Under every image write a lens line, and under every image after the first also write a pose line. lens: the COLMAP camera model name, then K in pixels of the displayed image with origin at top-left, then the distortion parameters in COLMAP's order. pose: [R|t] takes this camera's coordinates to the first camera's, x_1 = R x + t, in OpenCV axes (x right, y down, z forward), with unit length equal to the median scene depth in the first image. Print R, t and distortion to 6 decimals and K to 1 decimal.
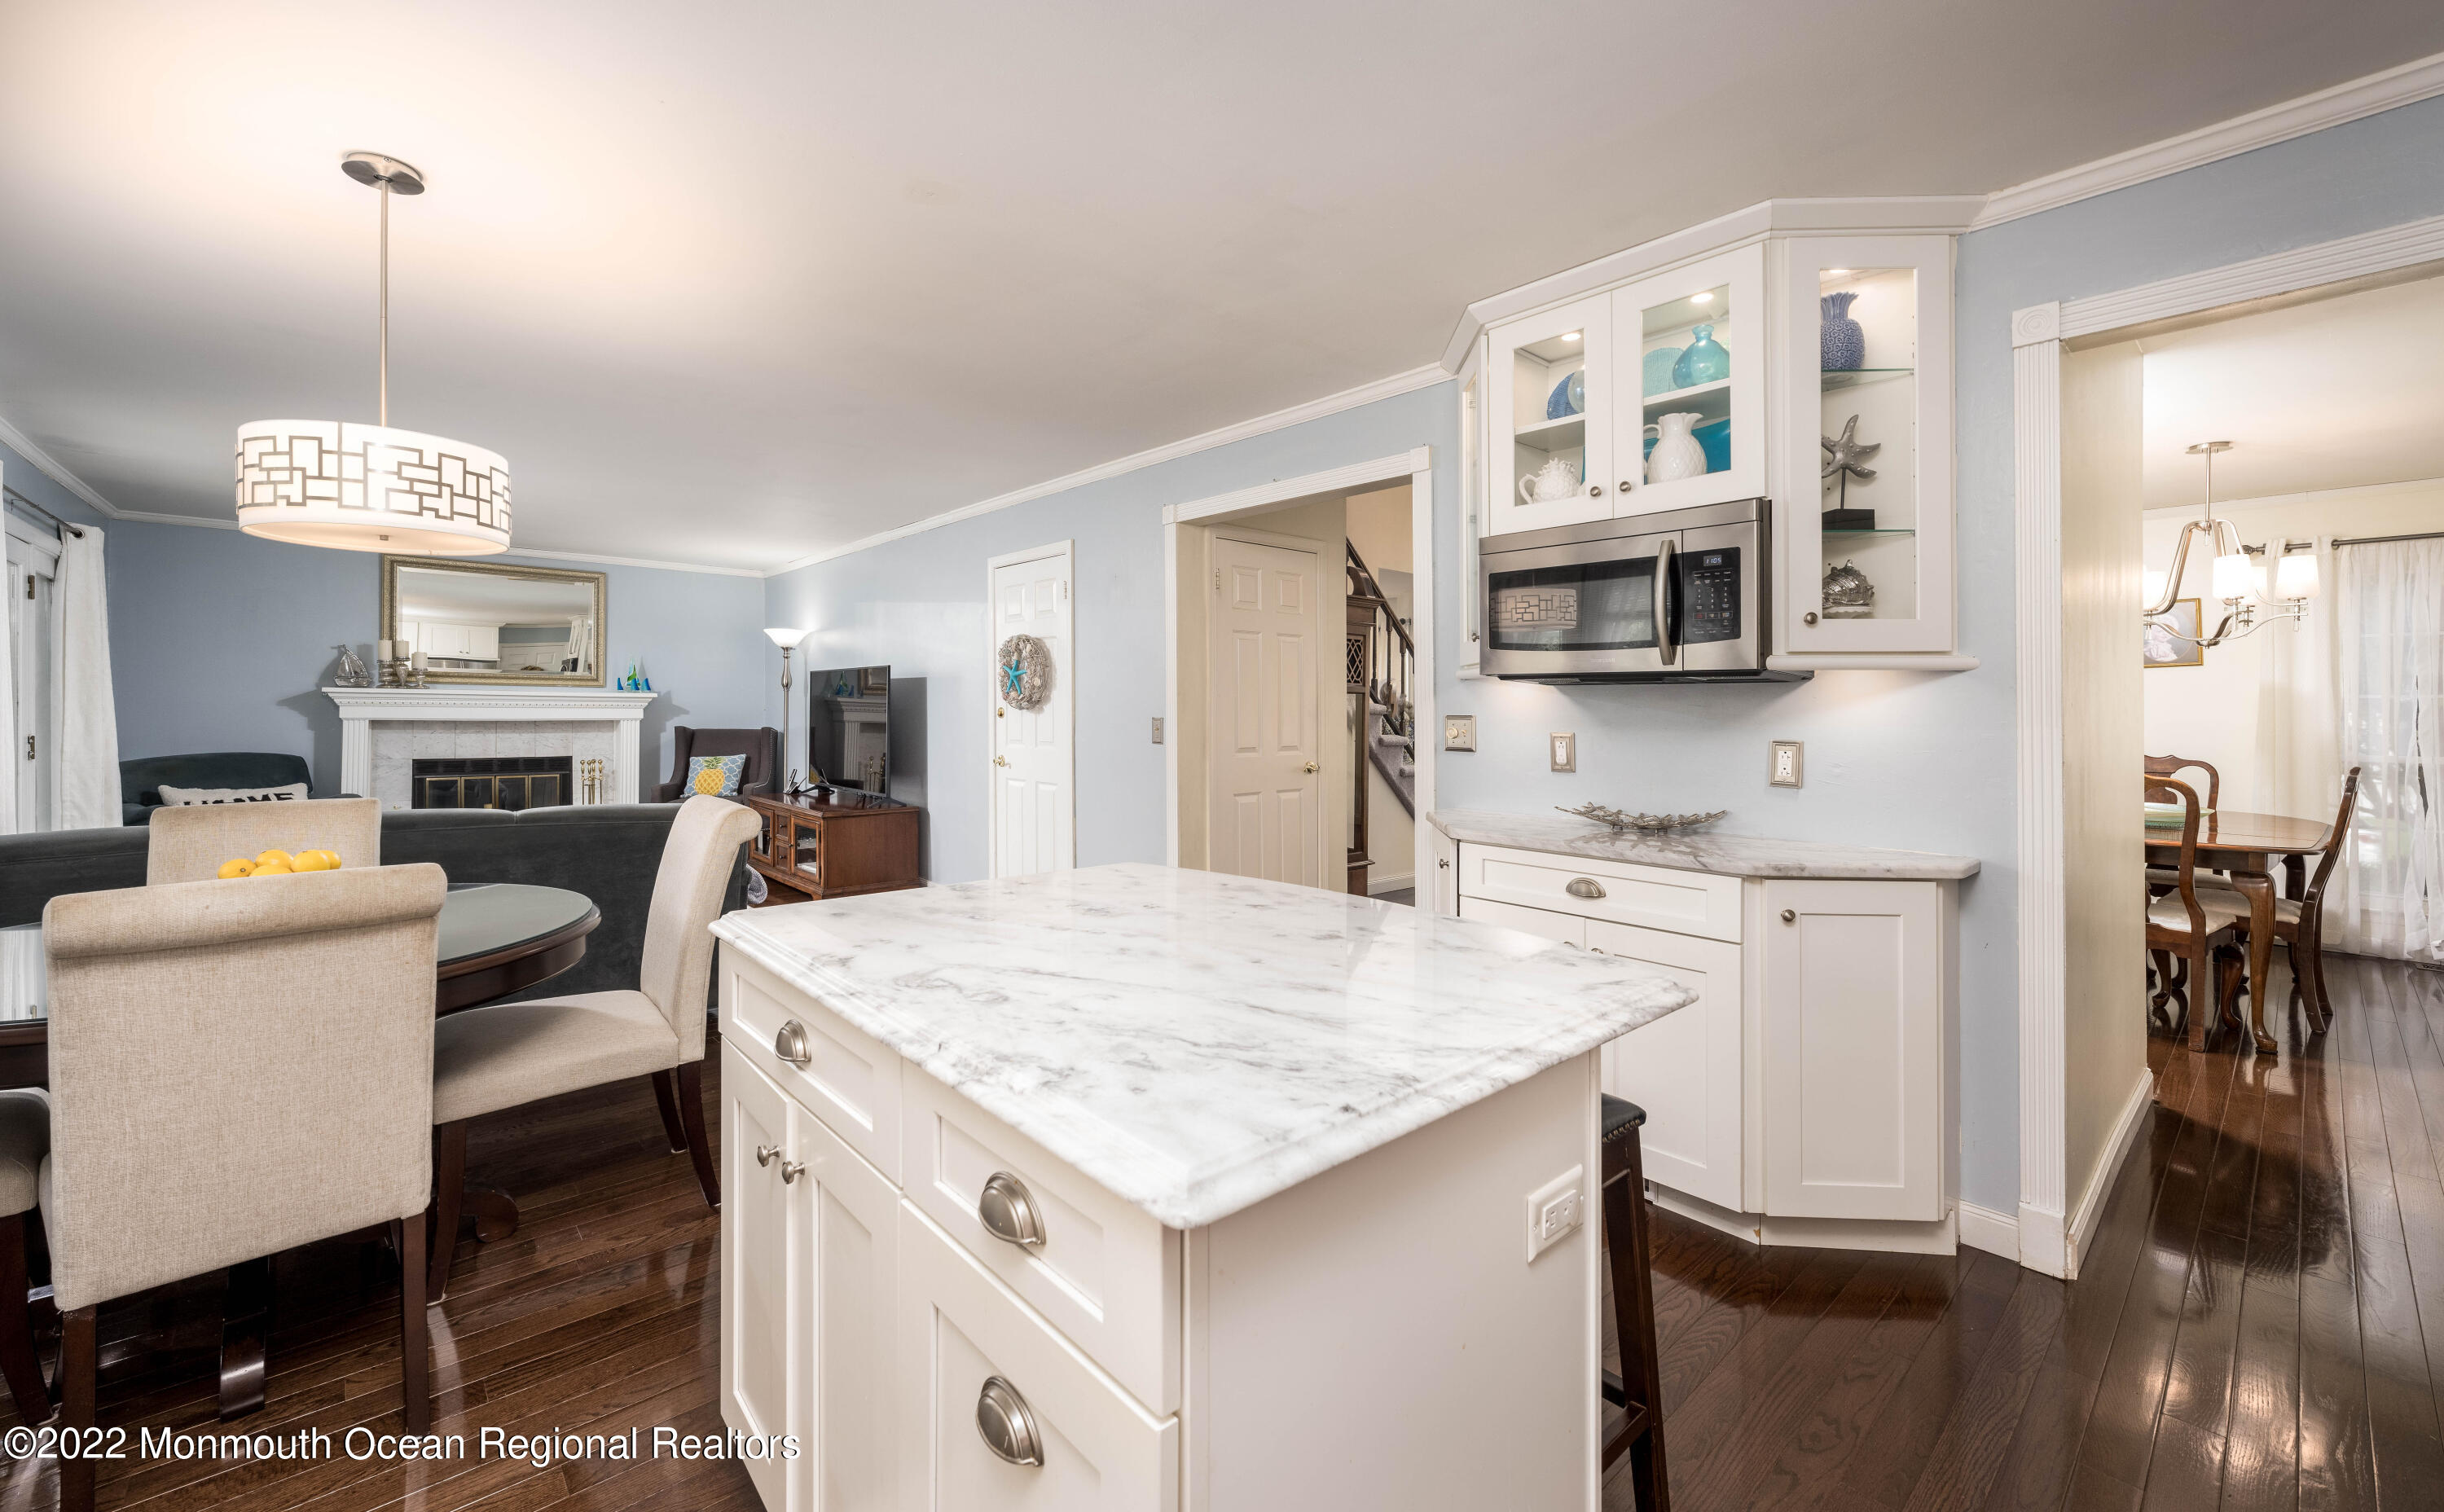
lens RADIAL K [[979.7, 0, 1236.5], [0, 979.7, 720.9], [0, 0, 1]] dist [0.000348, 0.000039]
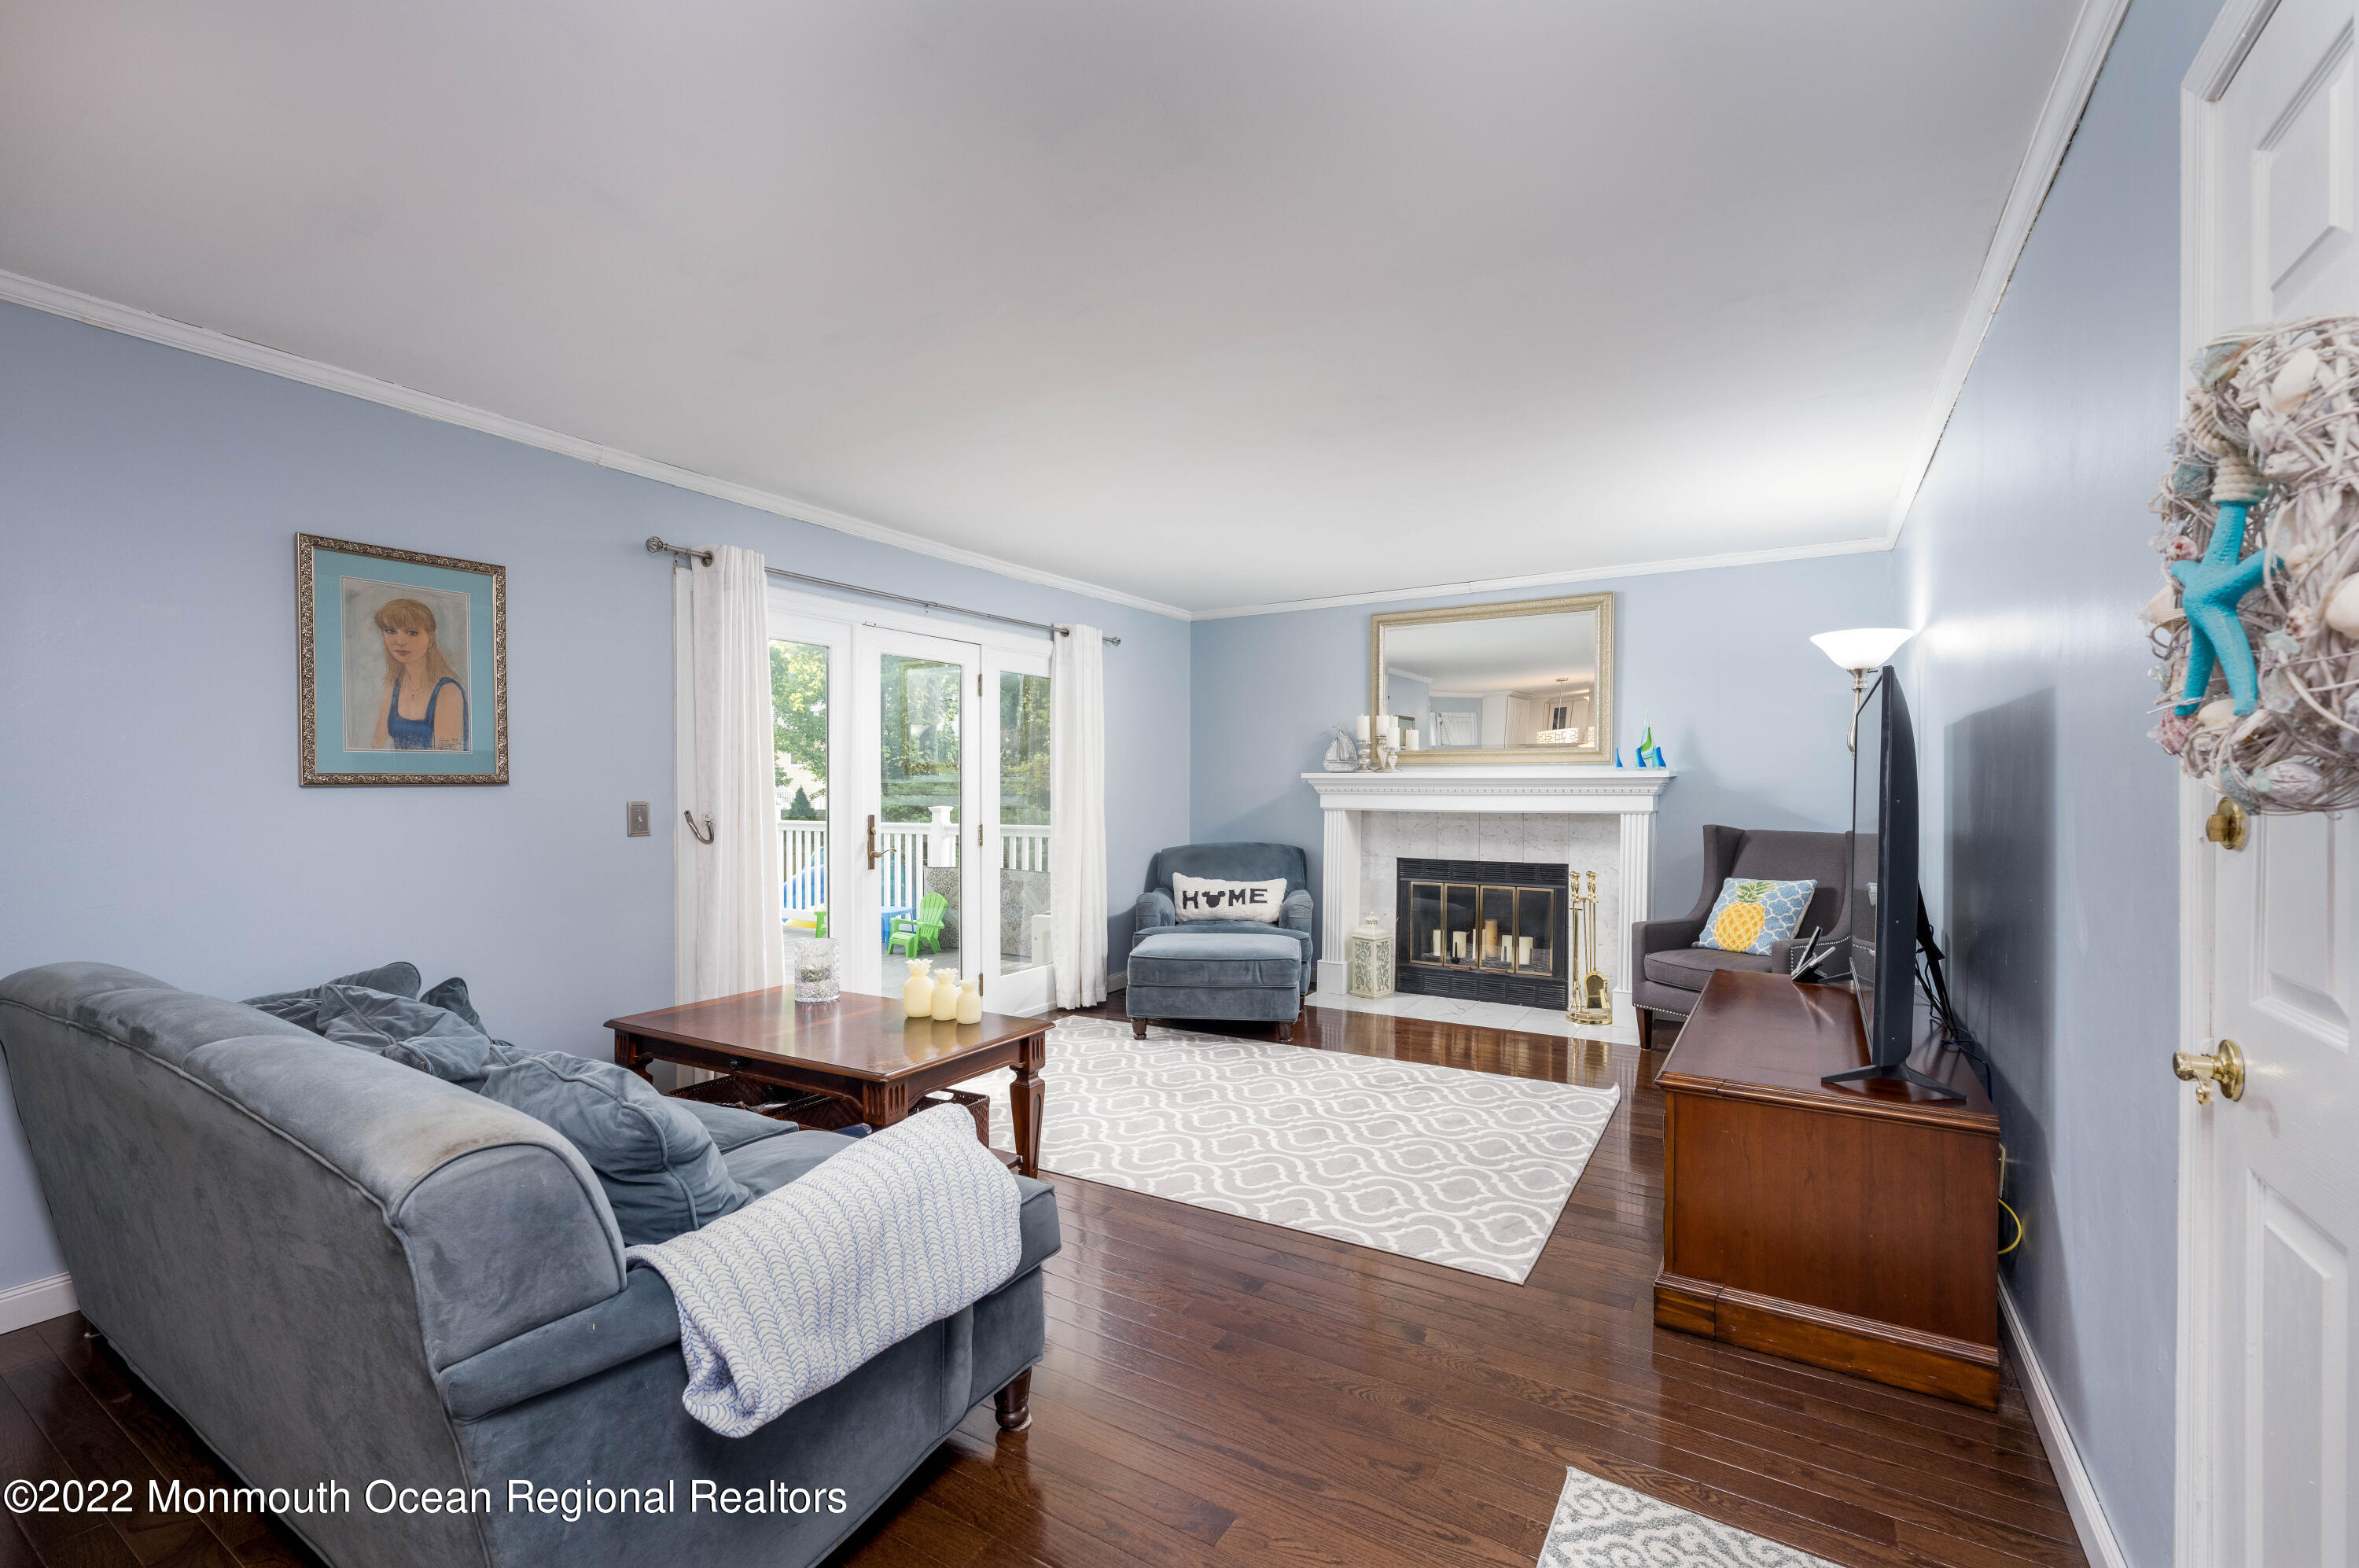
lens RADIAL K [[997.1, 0, 1180.2], [0, 997.1, 797.4], [0, 0, 1]] dist [-0.000012, -0.000004]
pose [[0.275112, 0.001181, -0.961411, -0.085456], [-0.006214, 0.999981, -0.000550, -0.010244], [0.961392, 0.006126, 0.275114, 0.609280]]
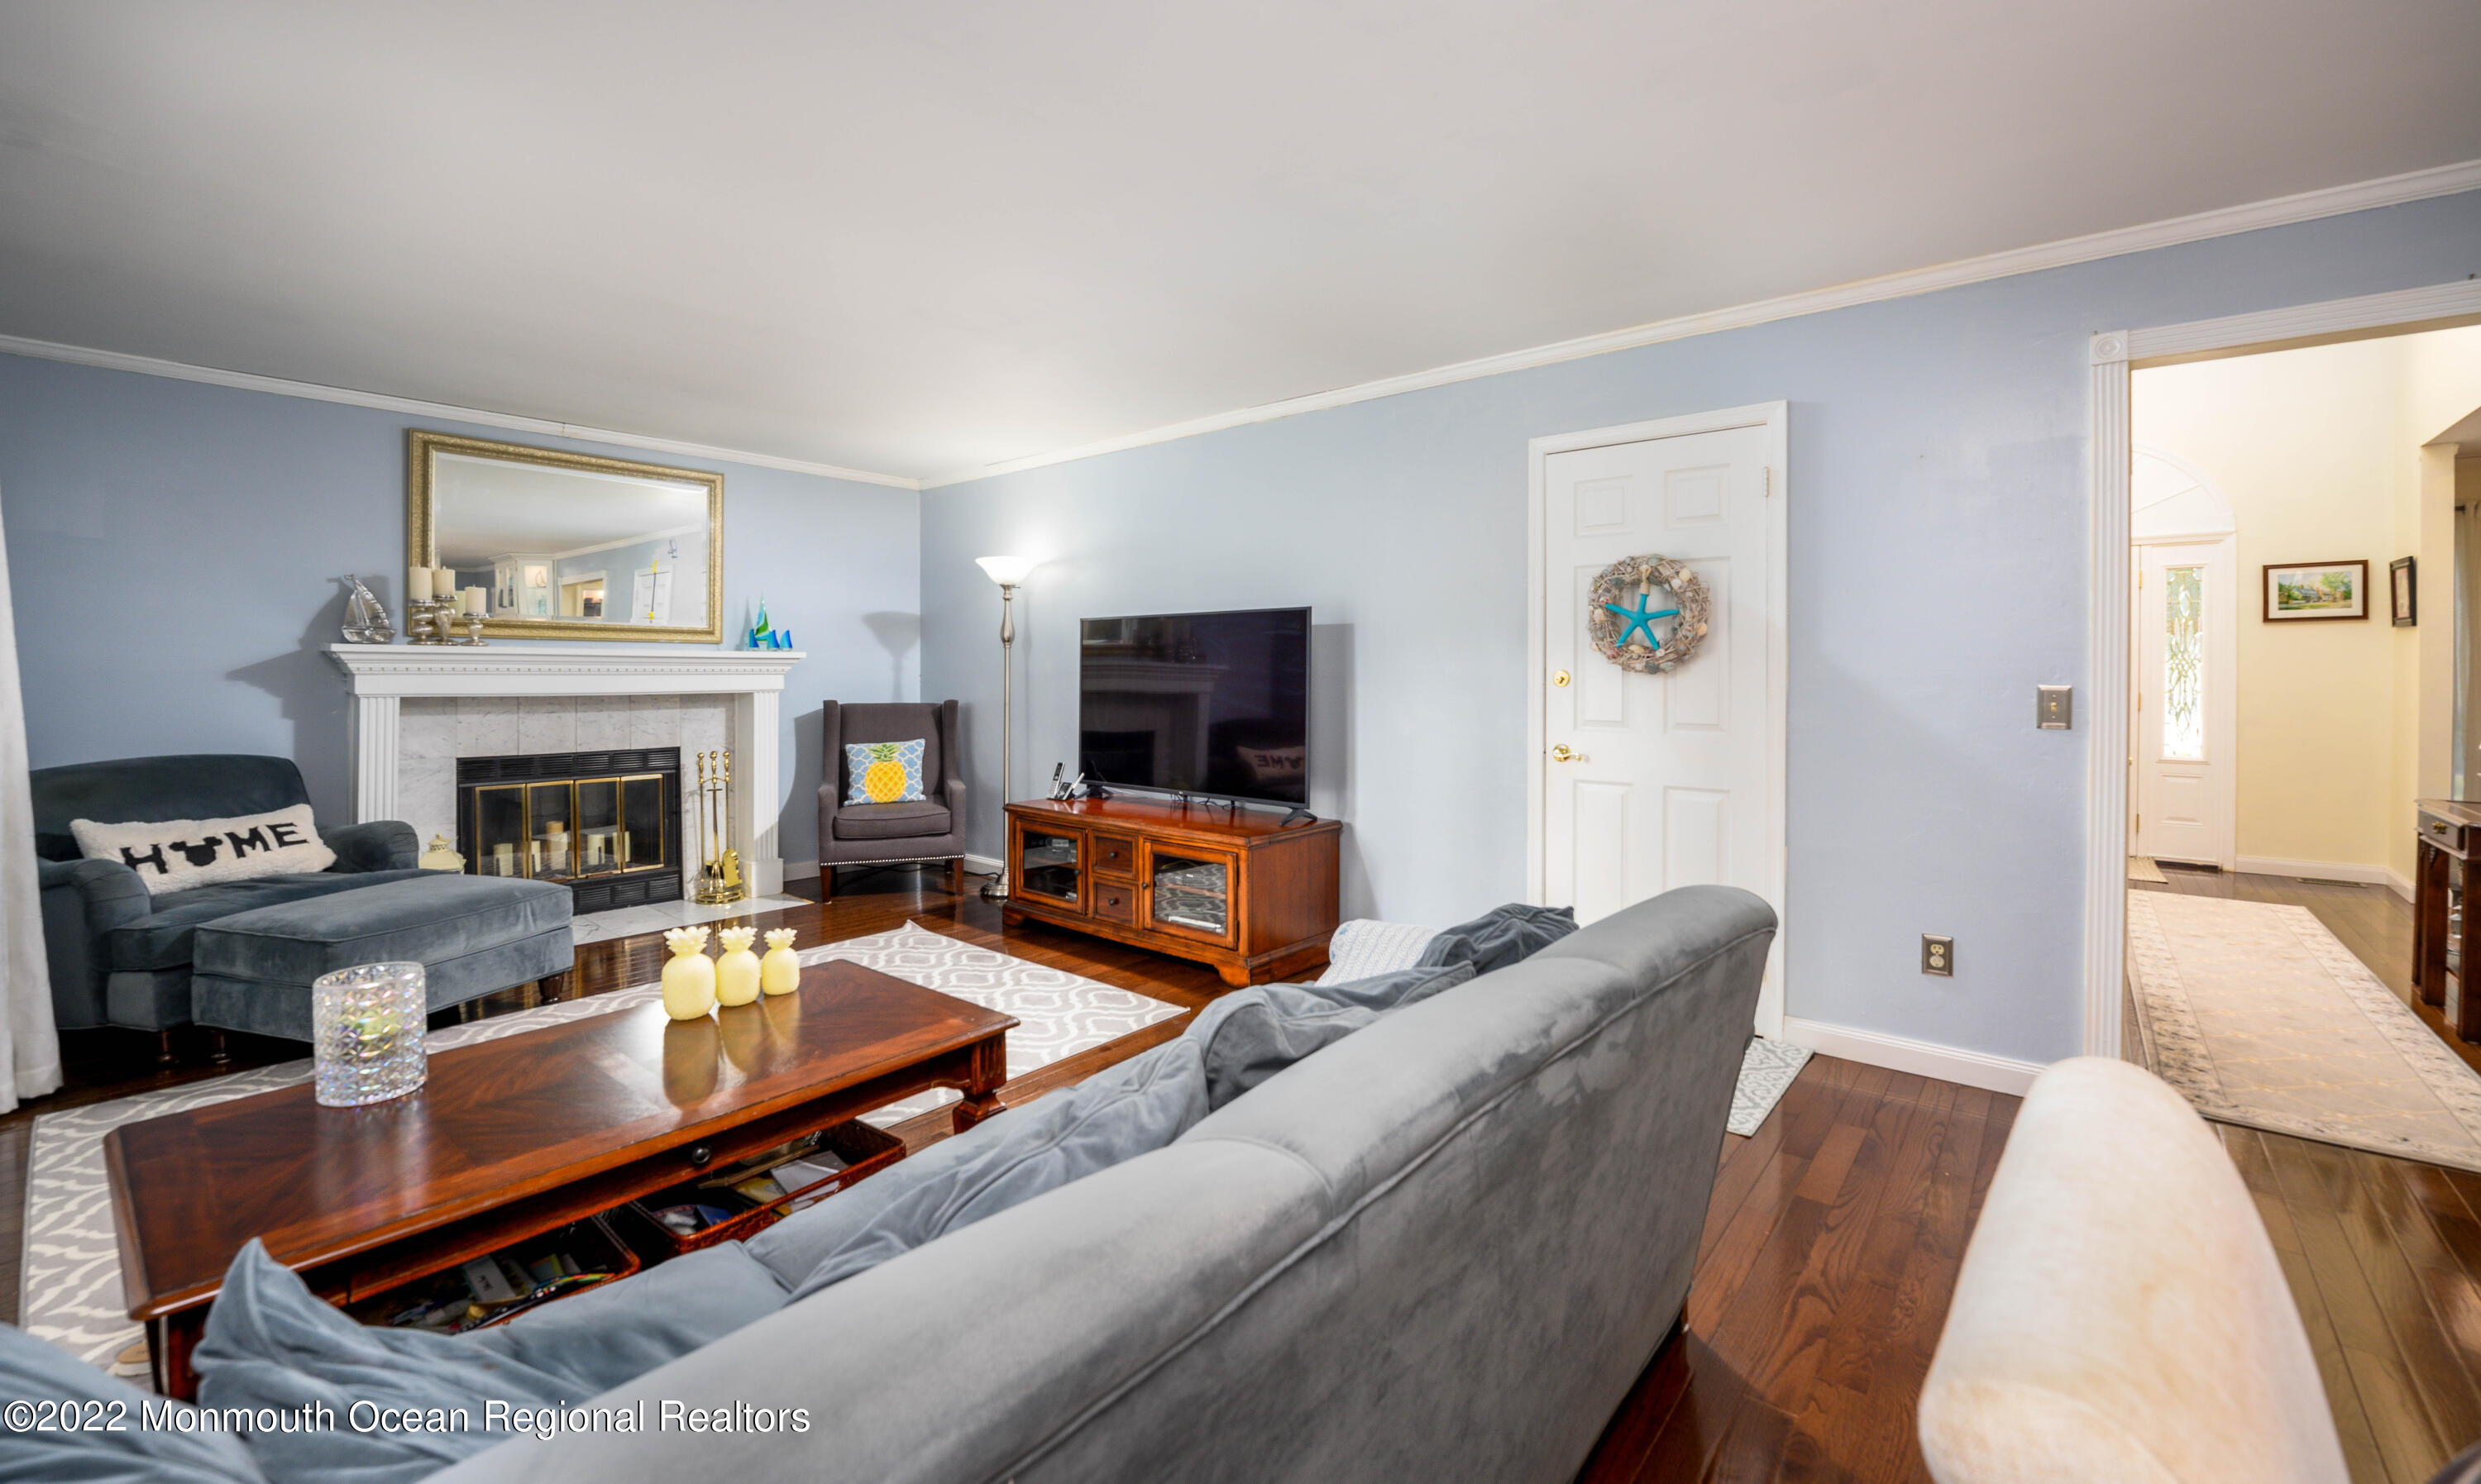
lens RADIAL K [[1016.4, 0, 1246.4], [0, 1016.4, 686.3], [0, 0, 1]] dist [-0.013726, -0.000573]
pose [[0.990978, -0.007554, 0.133812, -0.436974], [0.006853, 0.999960, 0.005701, -0.007183], [-0.133849, -0.004733, 0.990990, 0.299990]]
